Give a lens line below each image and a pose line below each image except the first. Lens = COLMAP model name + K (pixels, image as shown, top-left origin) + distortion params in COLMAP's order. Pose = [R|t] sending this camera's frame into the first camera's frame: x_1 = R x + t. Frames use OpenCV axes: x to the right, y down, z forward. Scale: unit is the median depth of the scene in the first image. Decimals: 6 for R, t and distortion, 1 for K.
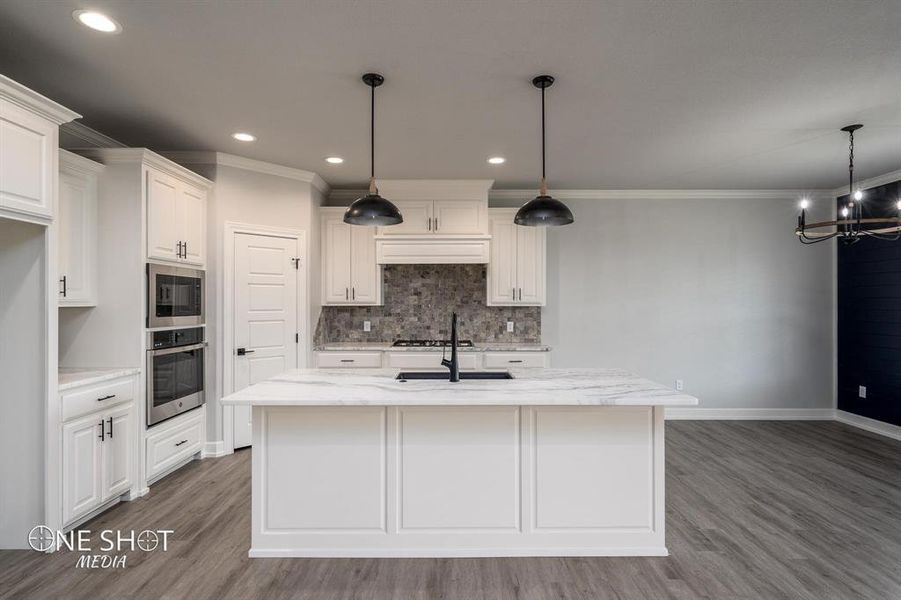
lens RADIAL K [[452.8, 0, 450.0], [0, 452.8, 302.4], [0, 0, 1]] dist [0.003393, 0.000118]
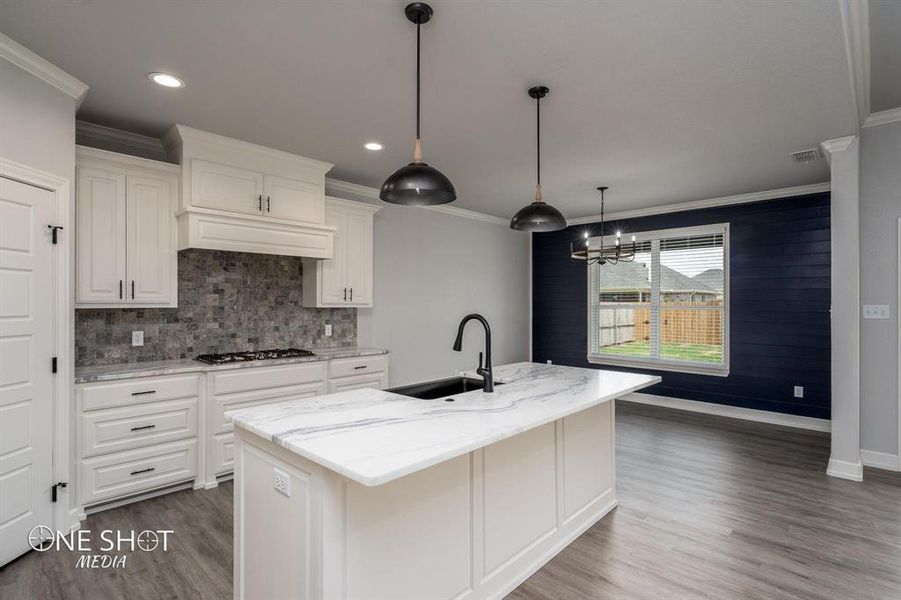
lens RADIAL K [[447.3, 0, 451.2], [0, 447.3, 302.8], [0, 0, 1]] dist [0.014650, 0.000246]
pose [[0.691857, 0.003259, 0.722027, -0.347275], [-0.003985, 0.999992, -0.000695, -0.001431], [-0.722023, -0.002397, 0.691865, 0.208701]]
